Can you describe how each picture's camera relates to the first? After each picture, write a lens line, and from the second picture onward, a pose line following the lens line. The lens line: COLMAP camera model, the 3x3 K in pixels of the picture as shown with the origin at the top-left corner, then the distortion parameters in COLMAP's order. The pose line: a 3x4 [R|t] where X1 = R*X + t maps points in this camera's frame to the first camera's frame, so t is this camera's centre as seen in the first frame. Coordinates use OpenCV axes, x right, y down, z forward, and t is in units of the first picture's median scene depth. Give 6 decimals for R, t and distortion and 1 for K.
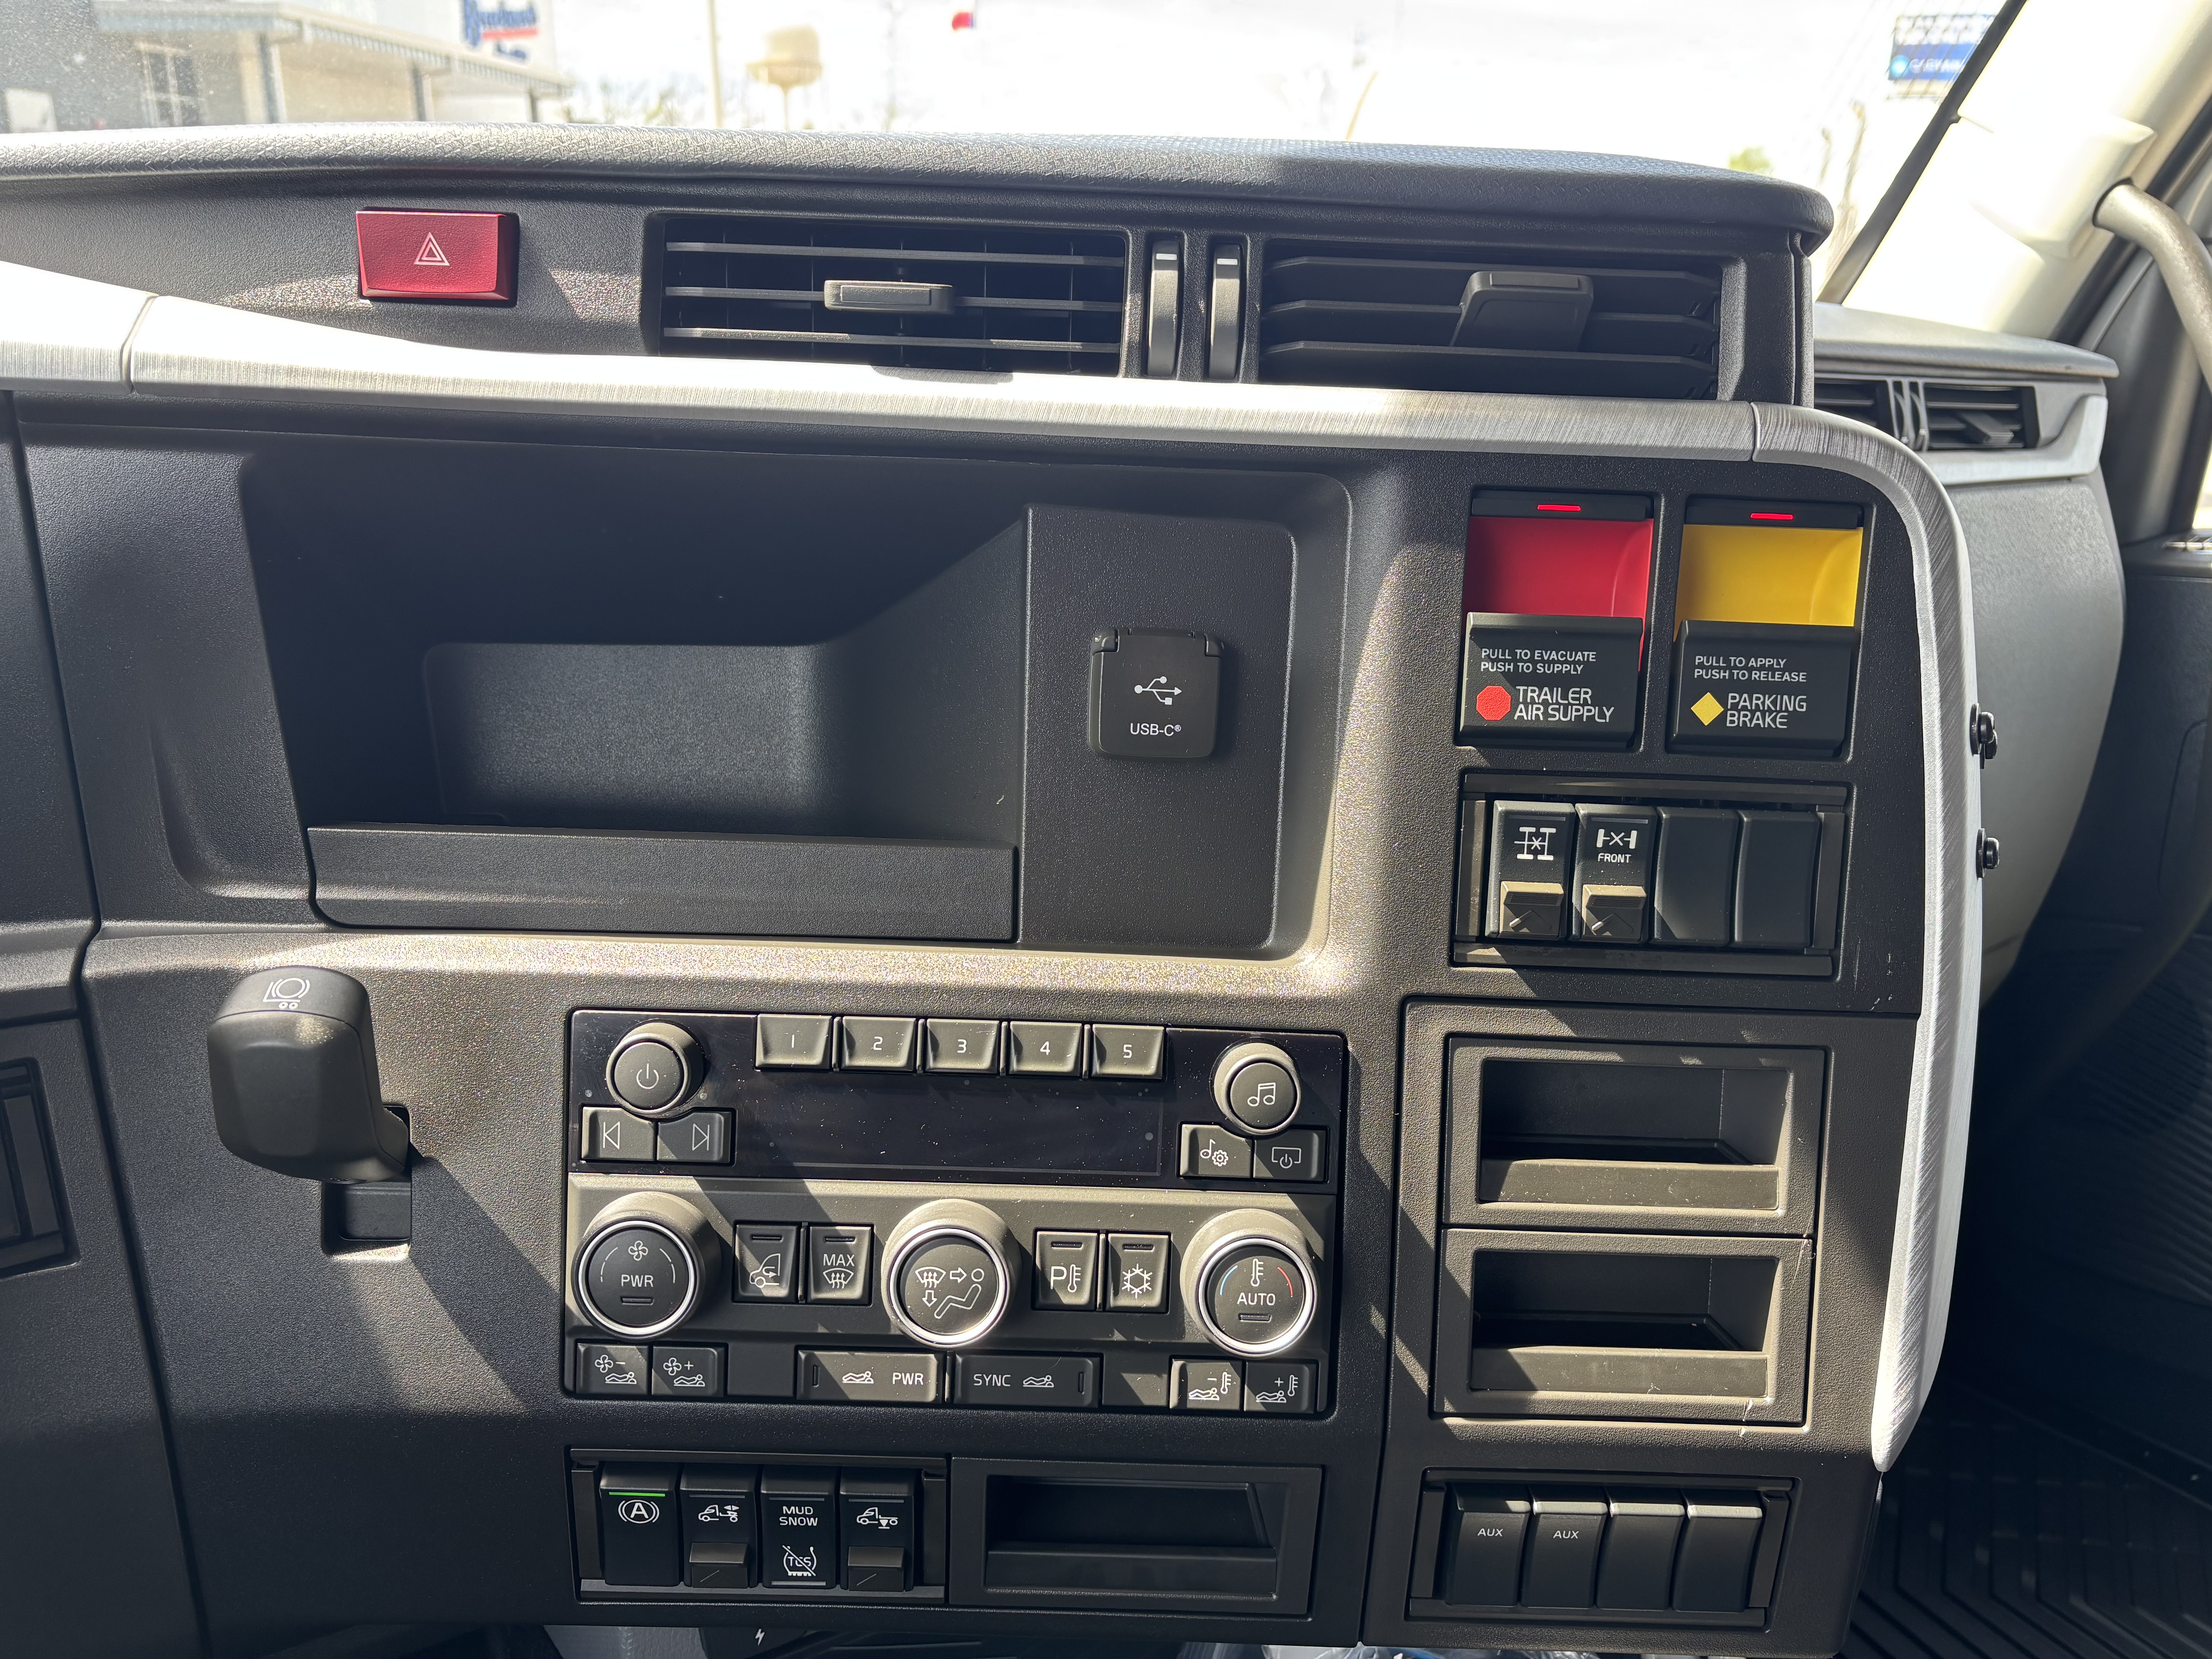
lens RADIAL K [[1705.0, 0, 1091.6], [0, 1705.0, 833.4], [0, 0, 1]] dist [-0.011053, -0.010864]
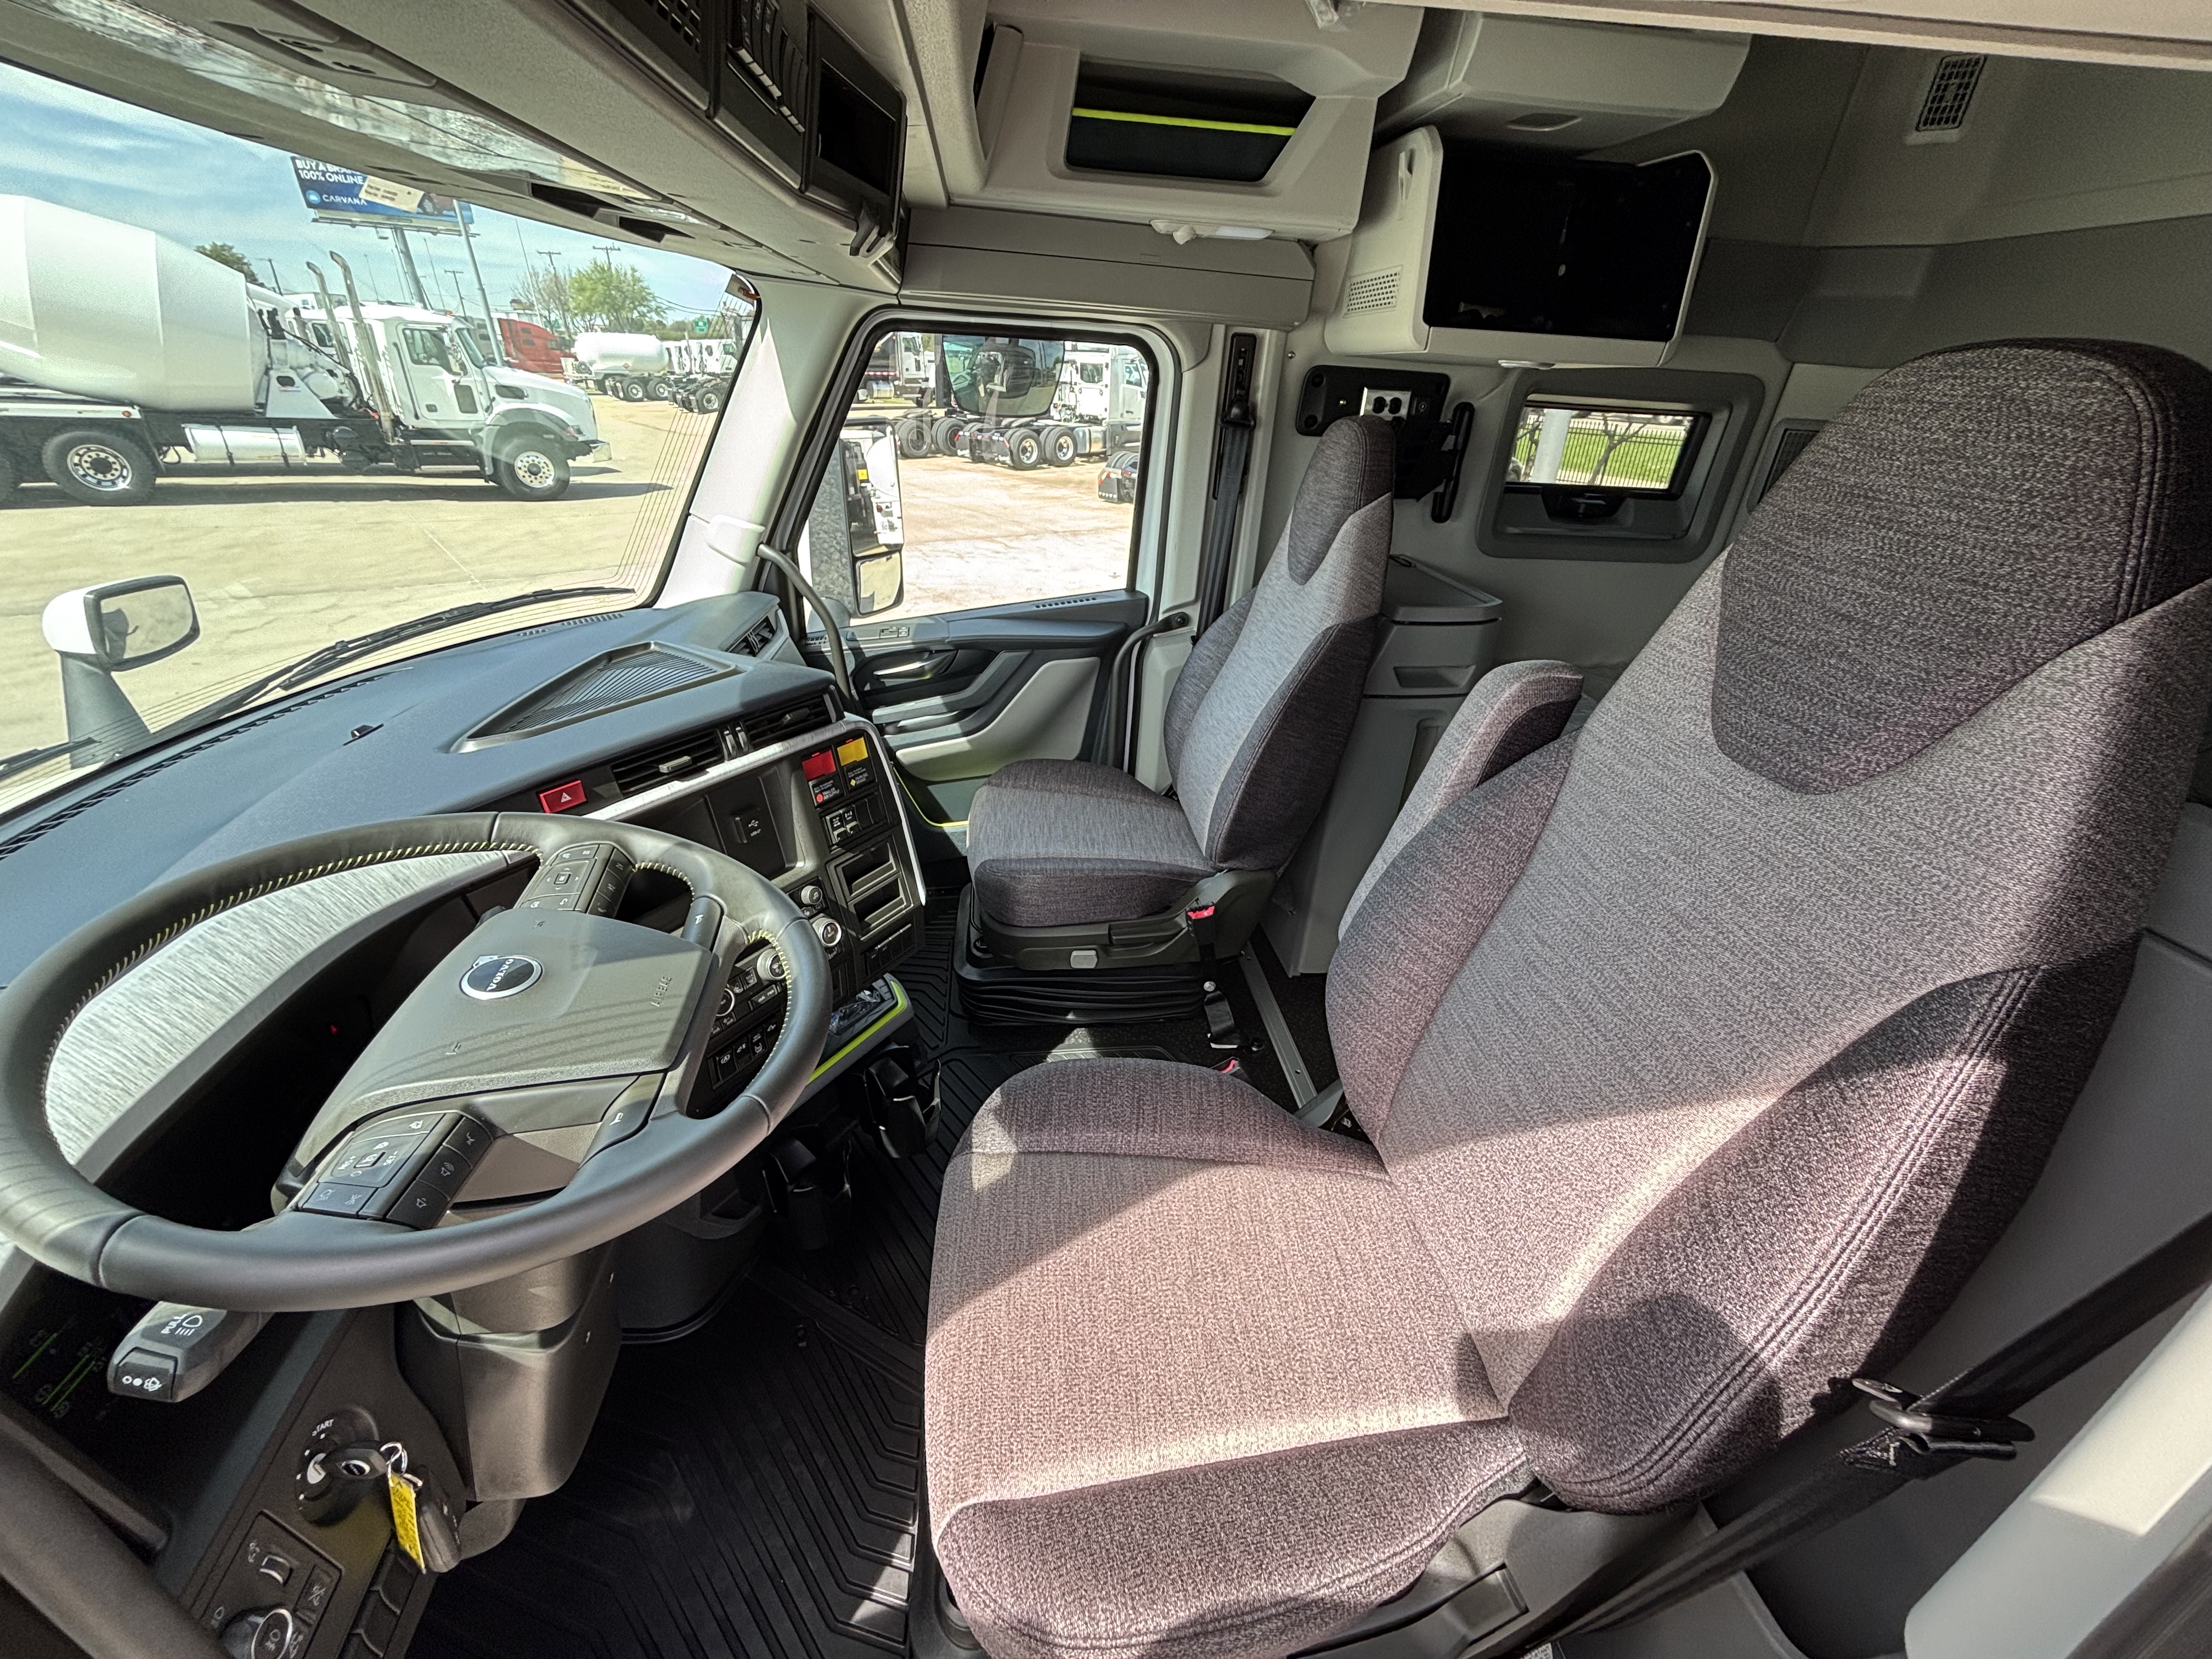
lens RADIAL K [[930.6, 0, 1105.4], [0, 930.6, 802.1], [0, 0, 1]] dist [-0.001374, -0.000130]
pose [[0.511534, -0.388899, 0.766219, -1.313059], [0.272349, 0.919120, 0.284682, -0.574938], [-0.814960, 0.063054, 0.576077, -1.107218]]
